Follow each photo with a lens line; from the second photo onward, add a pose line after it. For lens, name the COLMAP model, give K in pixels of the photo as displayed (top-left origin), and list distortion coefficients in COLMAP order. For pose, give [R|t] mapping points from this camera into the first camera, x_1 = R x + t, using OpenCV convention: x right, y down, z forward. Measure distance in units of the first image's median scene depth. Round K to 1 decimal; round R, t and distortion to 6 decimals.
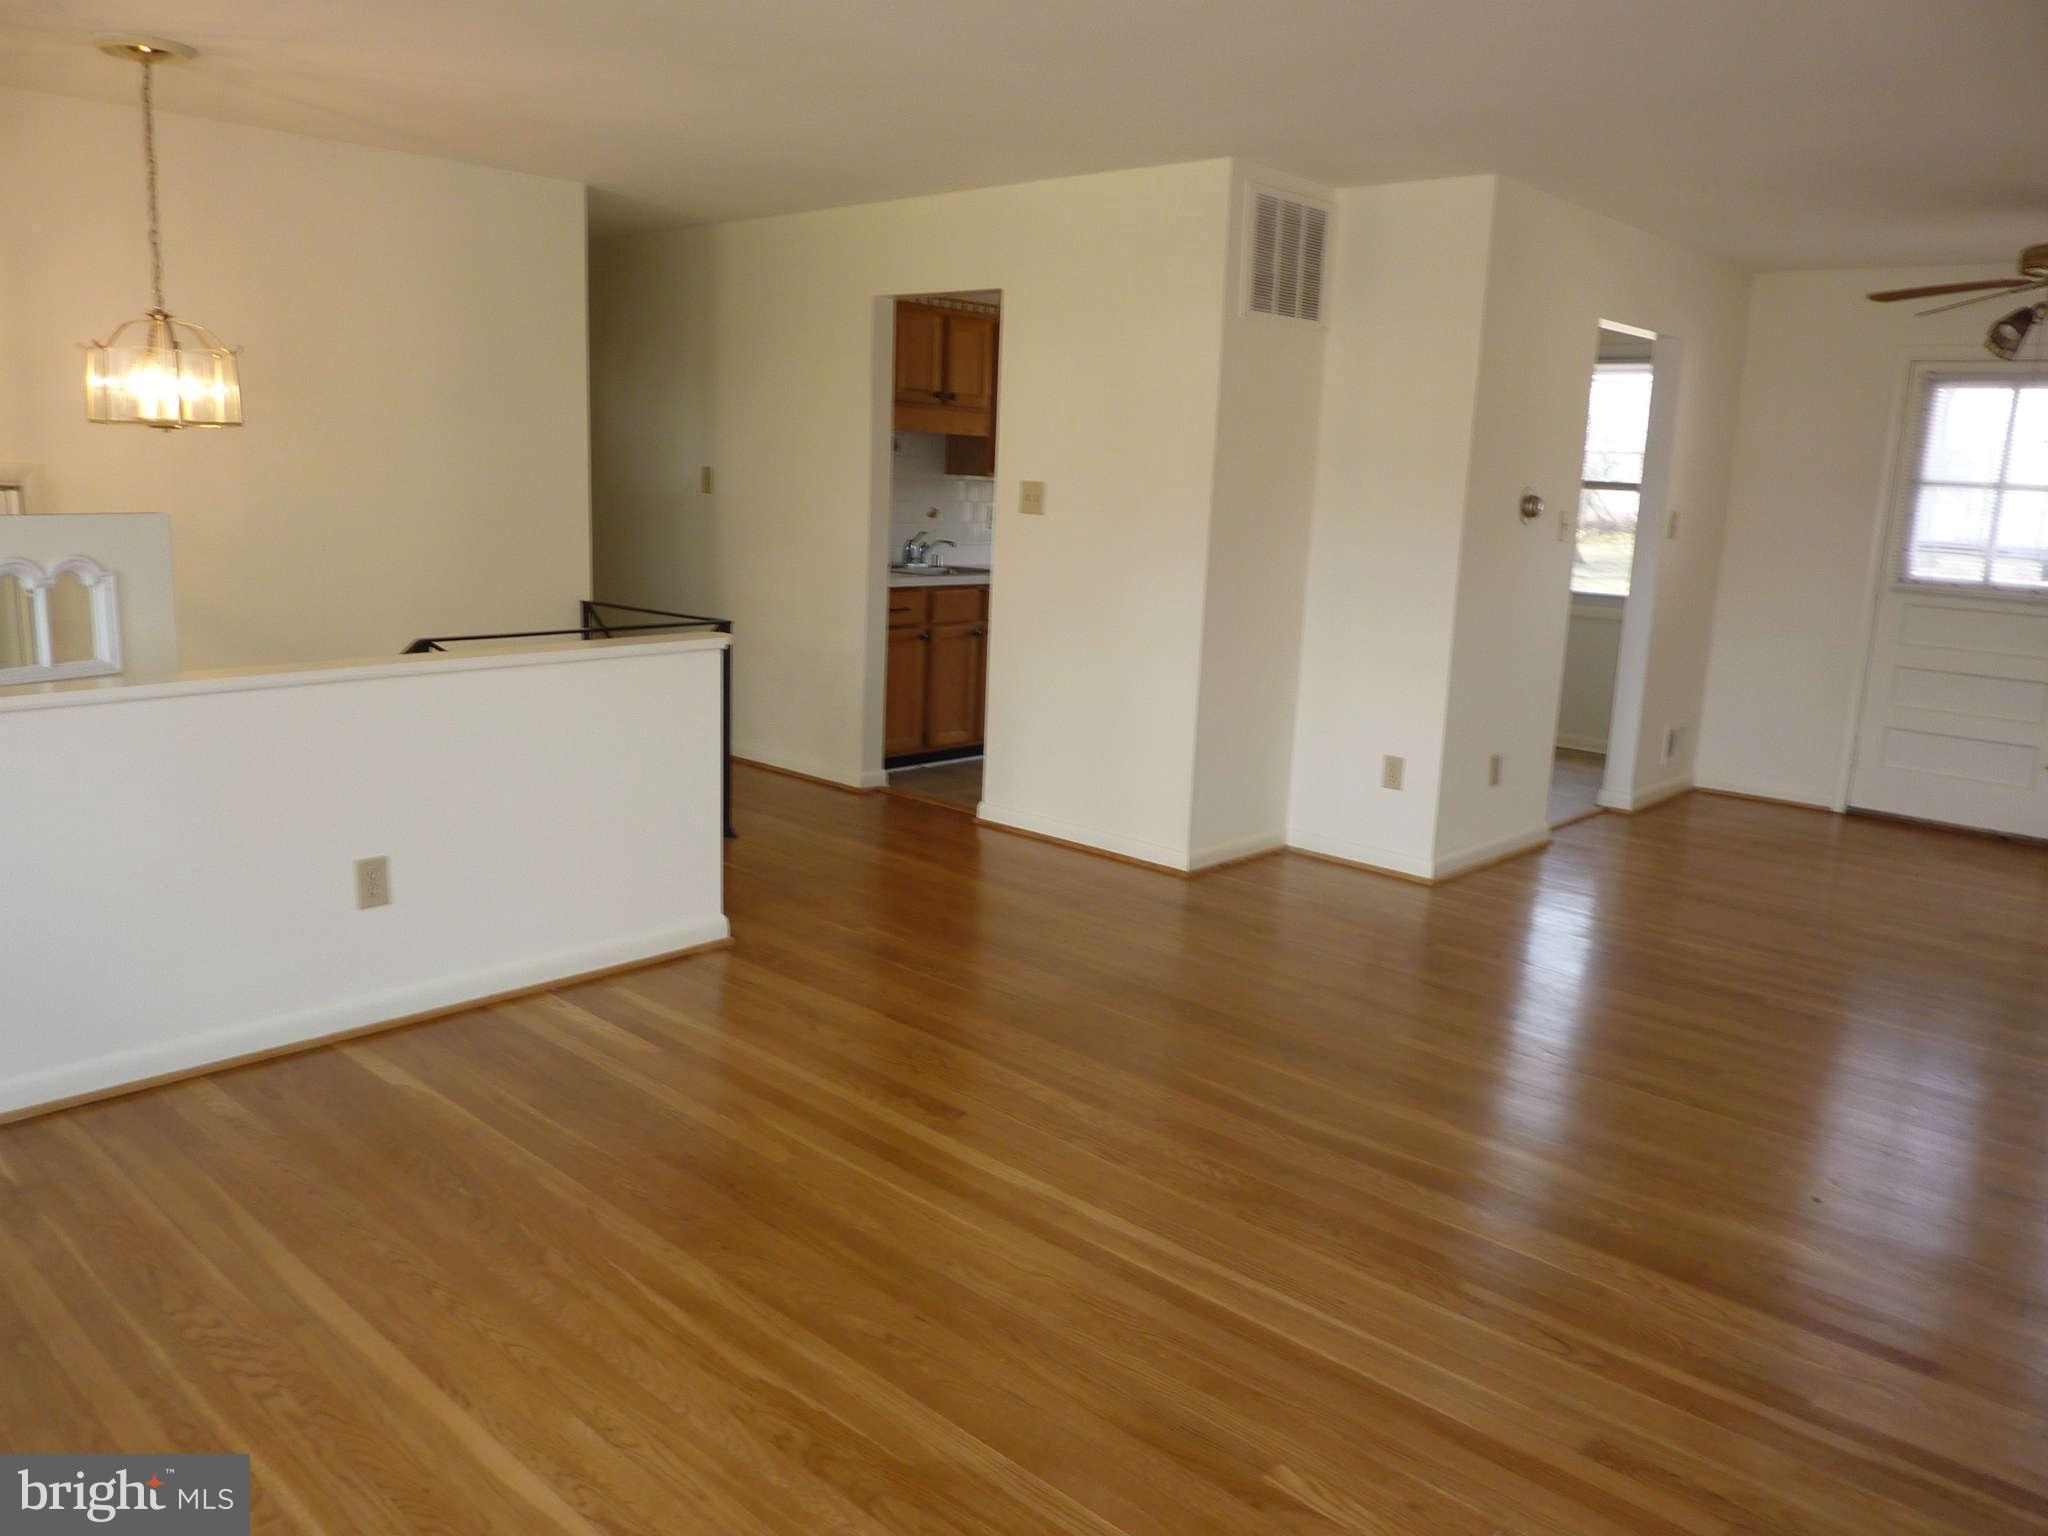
lens RADIAL K [[1522.5, 0, 1022.2], [0, 1522.5, 830.6], [0, 0, 1]] dist [-0.087368, 0.044161]
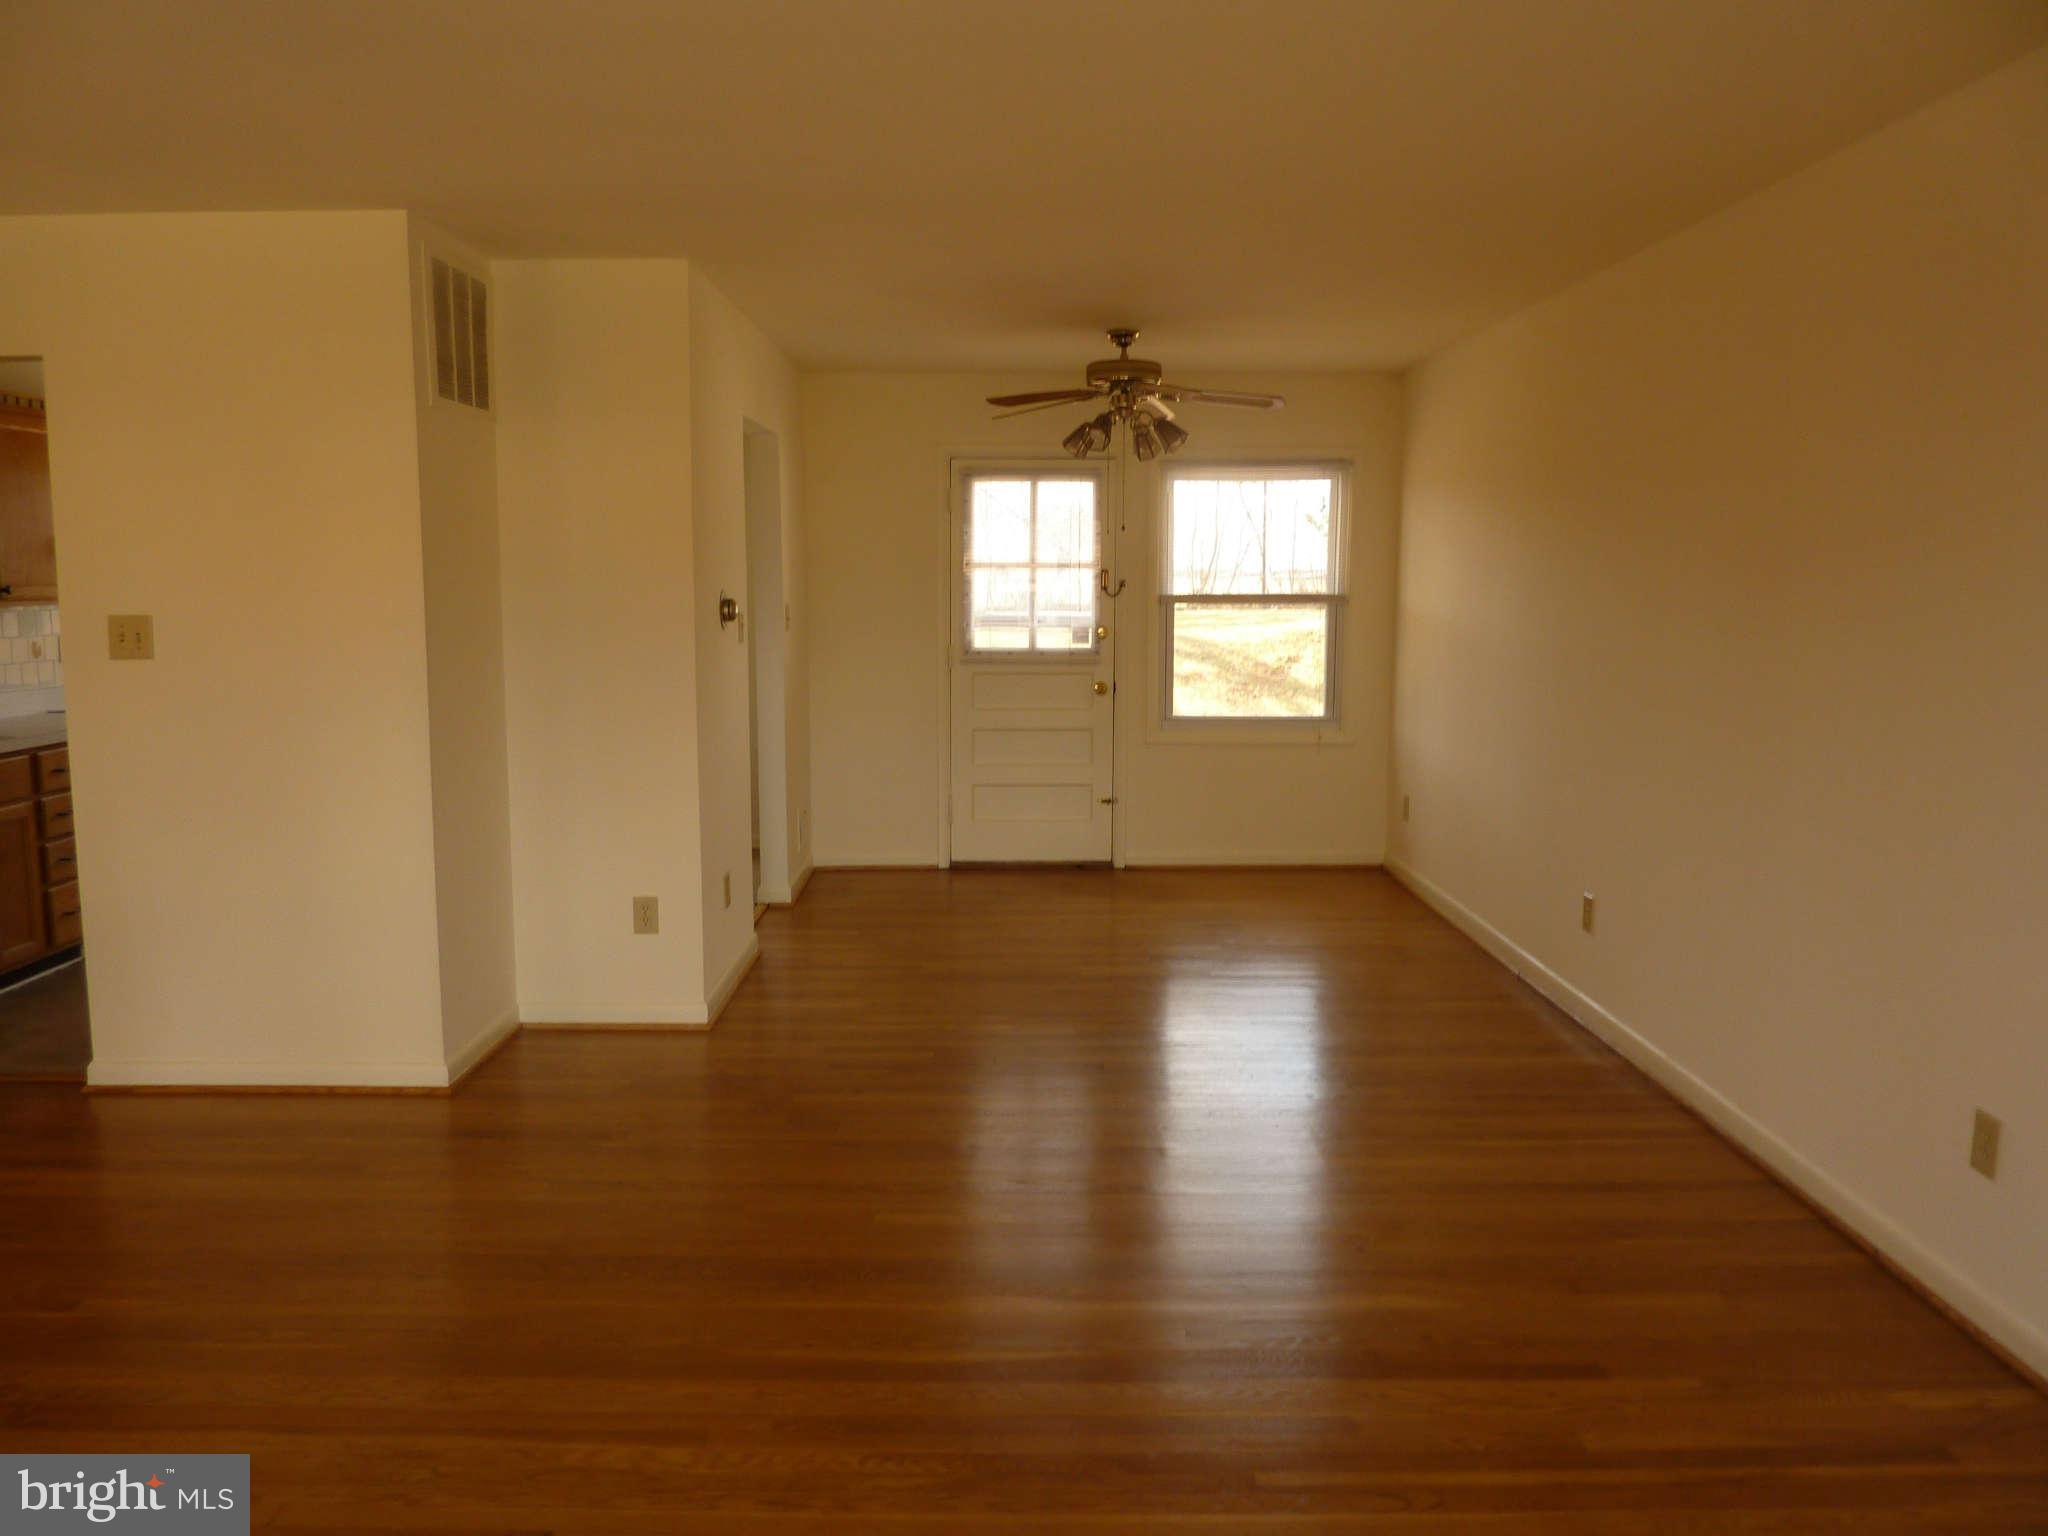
lens RADIAL K [[1510.4, 0, 1024.0], [0, 1510.4, 768.0], [0, 0, 1]] dist [-0.005859, -0.040260]
pose [[0.720117, -0.121460, 0.683140, -0.189276], [0.187637, 0.981964, -0.023204, -0.060690], [-0.668000, 0.144892, 0.729919, 0.195357]]
